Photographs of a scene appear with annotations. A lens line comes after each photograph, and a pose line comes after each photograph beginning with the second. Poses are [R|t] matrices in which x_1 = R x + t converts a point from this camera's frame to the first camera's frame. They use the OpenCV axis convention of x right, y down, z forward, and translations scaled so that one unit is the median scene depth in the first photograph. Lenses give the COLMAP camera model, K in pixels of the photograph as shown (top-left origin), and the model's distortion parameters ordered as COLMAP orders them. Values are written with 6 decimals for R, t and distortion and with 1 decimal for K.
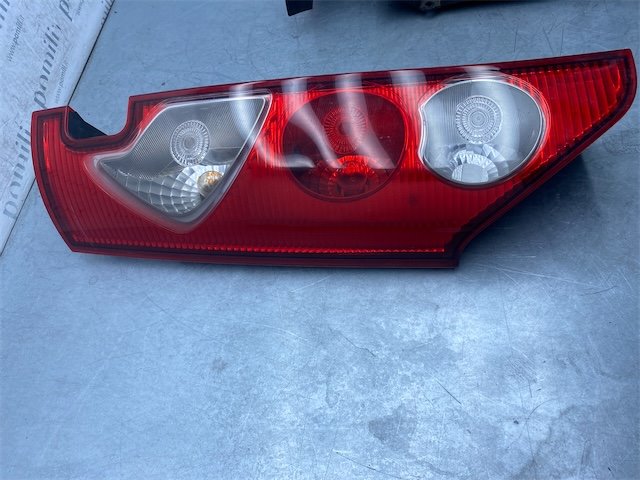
lens RADIAL K [[477.8, 0, 320.0], [0, 477.8, 240.0], [0, 0, 1]] dist [-0.001025, -0.002294]
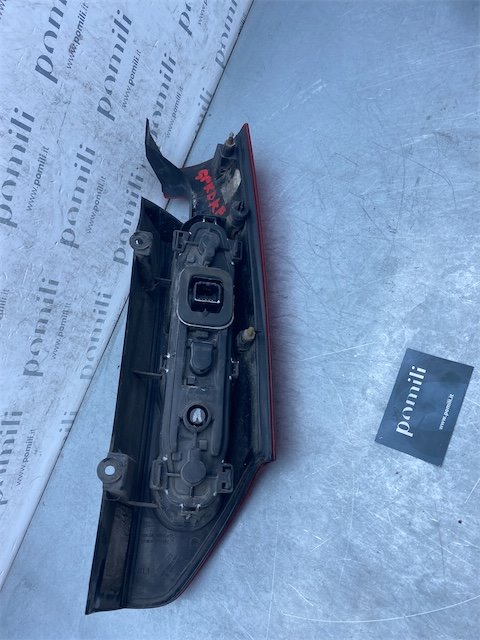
lens RADIAL K [[477.8, 0, 239.8], [0, 477.8, 338.1], [0, 0, 1]] dist [-0.001025, -0.002294]
pose [[0.895079, 0.252582, -0.367472, 0.057515], [-0.119261, 0.929682, 0.348523, -0.558943], [0.429662, -0.268131, 0.862262, 0.213517]]
